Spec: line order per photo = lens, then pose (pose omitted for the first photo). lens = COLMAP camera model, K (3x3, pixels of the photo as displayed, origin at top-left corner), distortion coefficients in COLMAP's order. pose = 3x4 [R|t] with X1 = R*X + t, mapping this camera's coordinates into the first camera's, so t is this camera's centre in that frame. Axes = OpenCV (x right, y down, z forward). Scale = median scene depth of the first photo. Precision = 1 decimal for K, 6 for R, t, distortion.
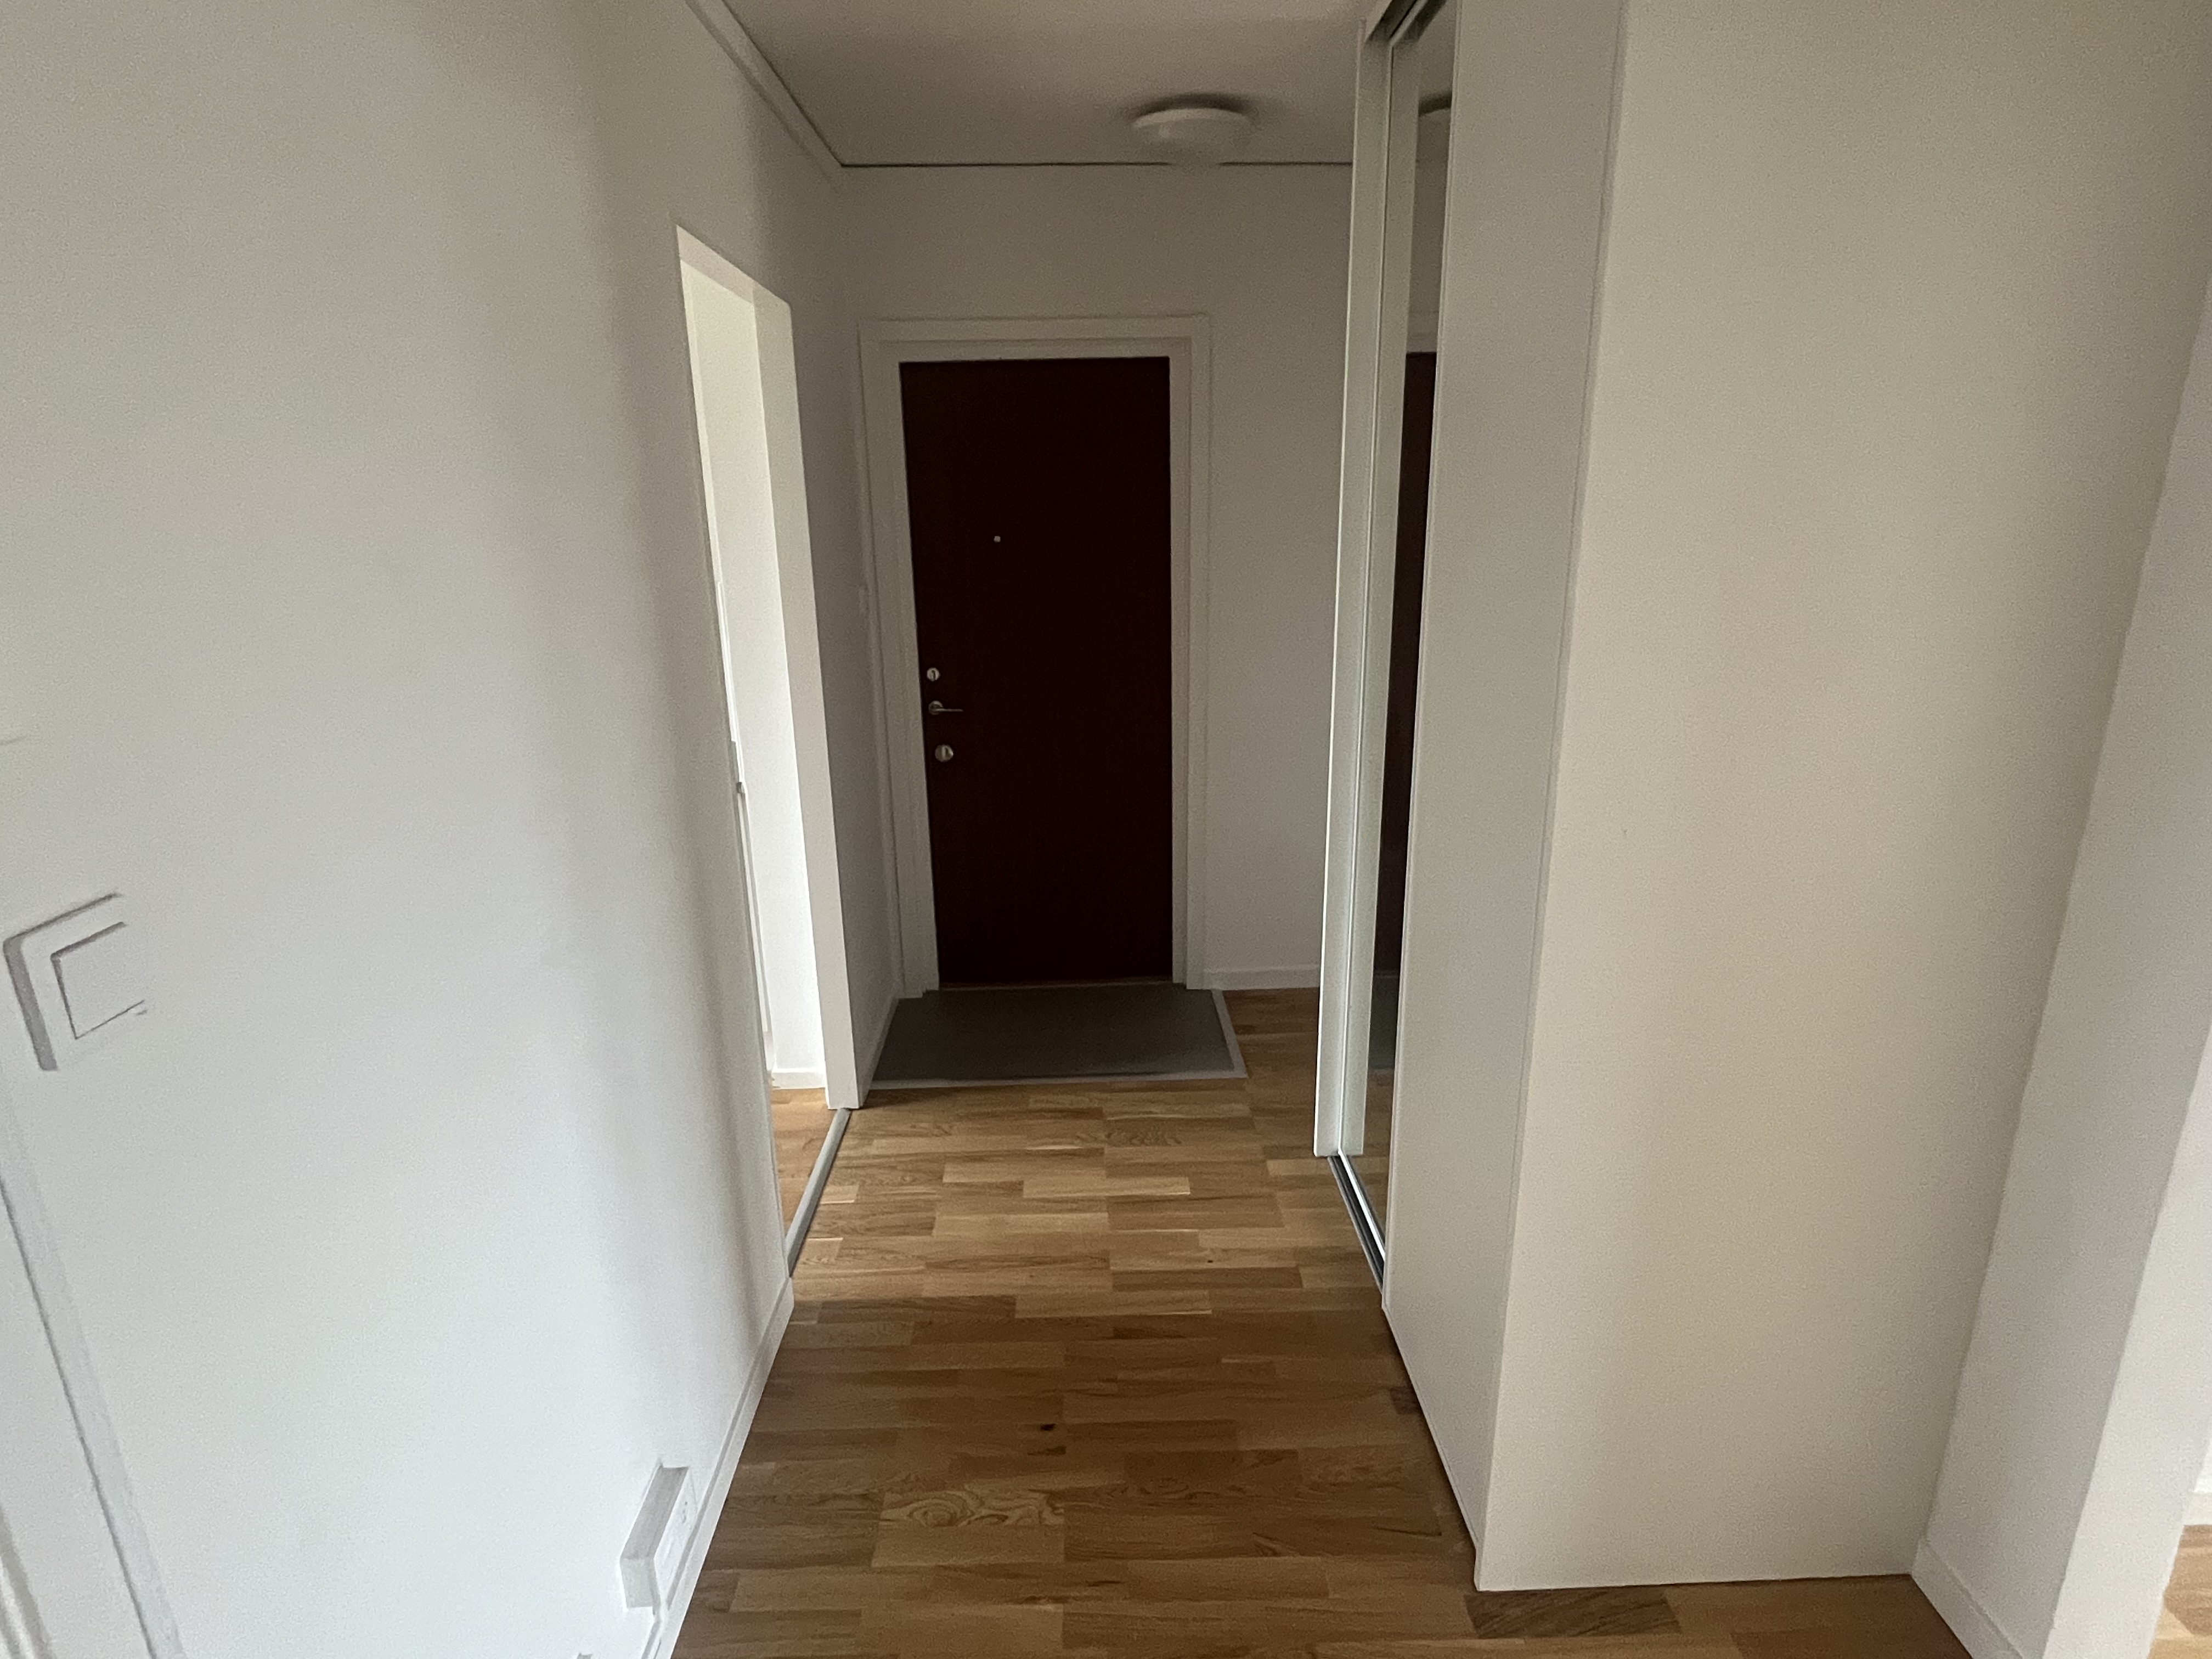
lens RADIAL K [[1164.2, 0, 1105.9], [0, 1164.2, 831.0], [0, 0, 1]] dist [0.002394, -0.000426]
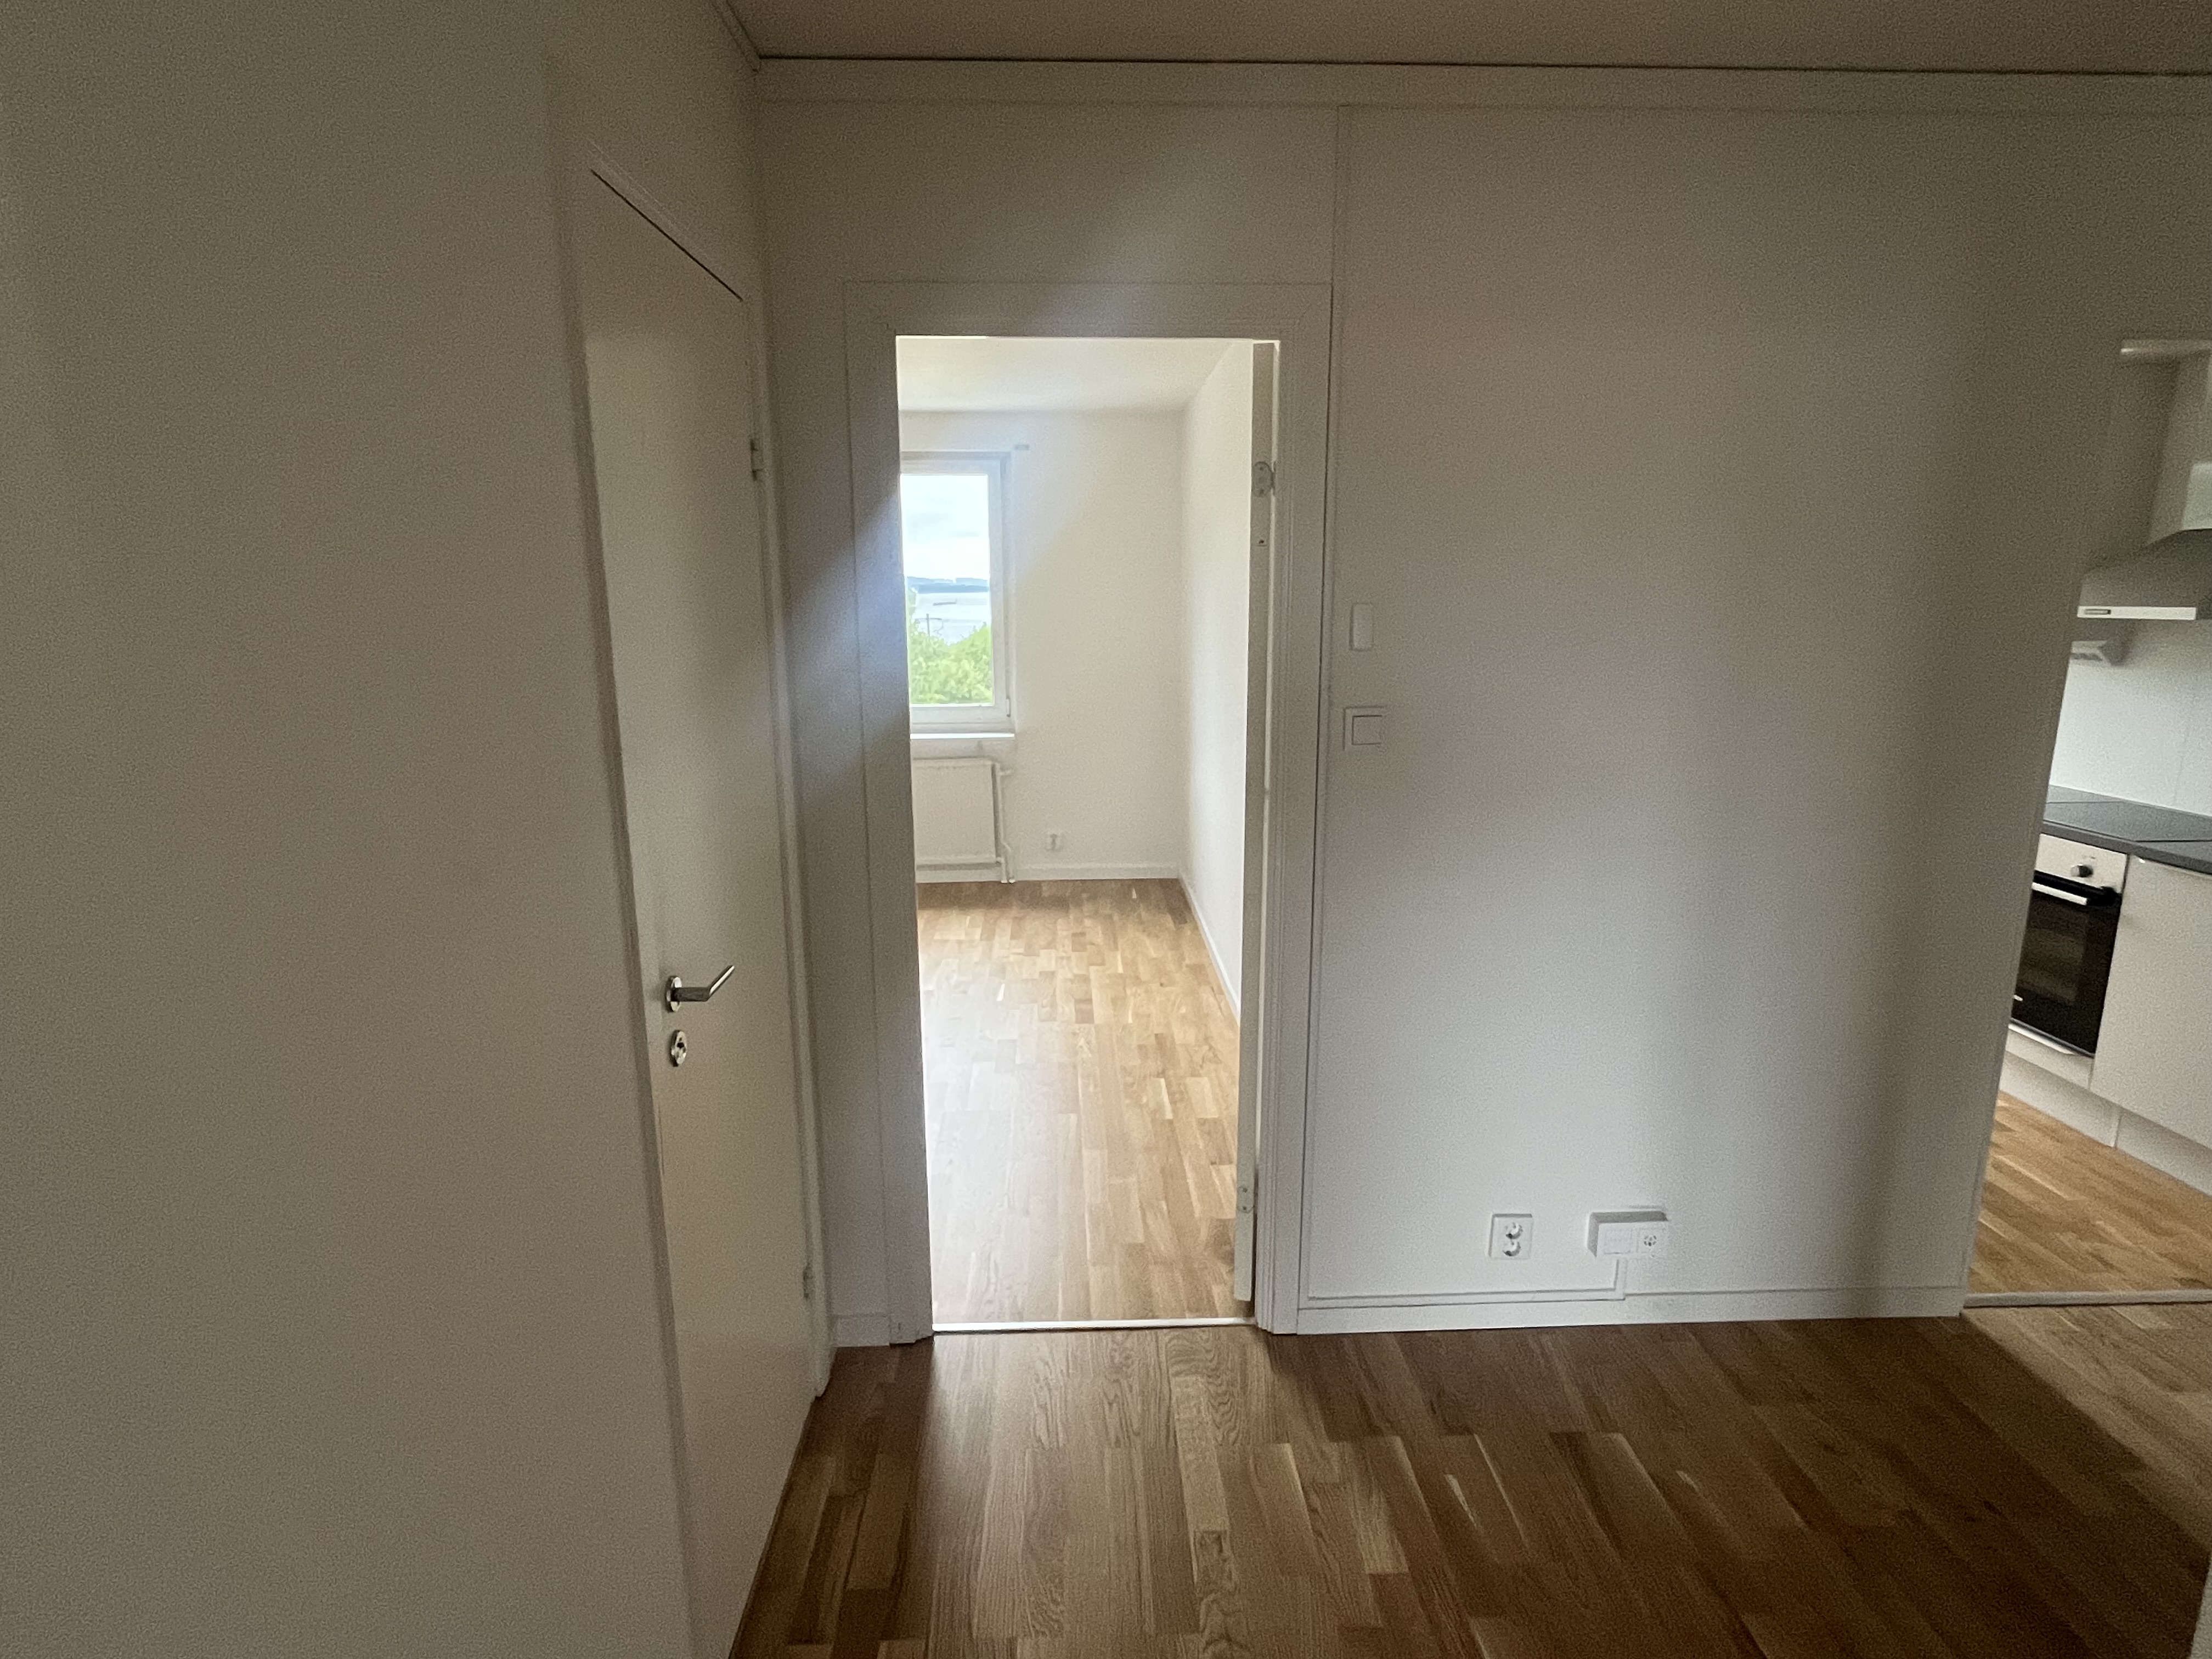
lens RADIAL K [[1164.2, 0, 1110.4], [0, 1164.2, 826.3], [0, 0, 1]] dist [0.002394, -0.000426]
pose [[0.009760, 0.214953, -0.976576, 0.788294], [-0.270184, 0.940864, 0.204392, -0.028072], [0.962759, 0.261860, 0.067260, 0.071031]]
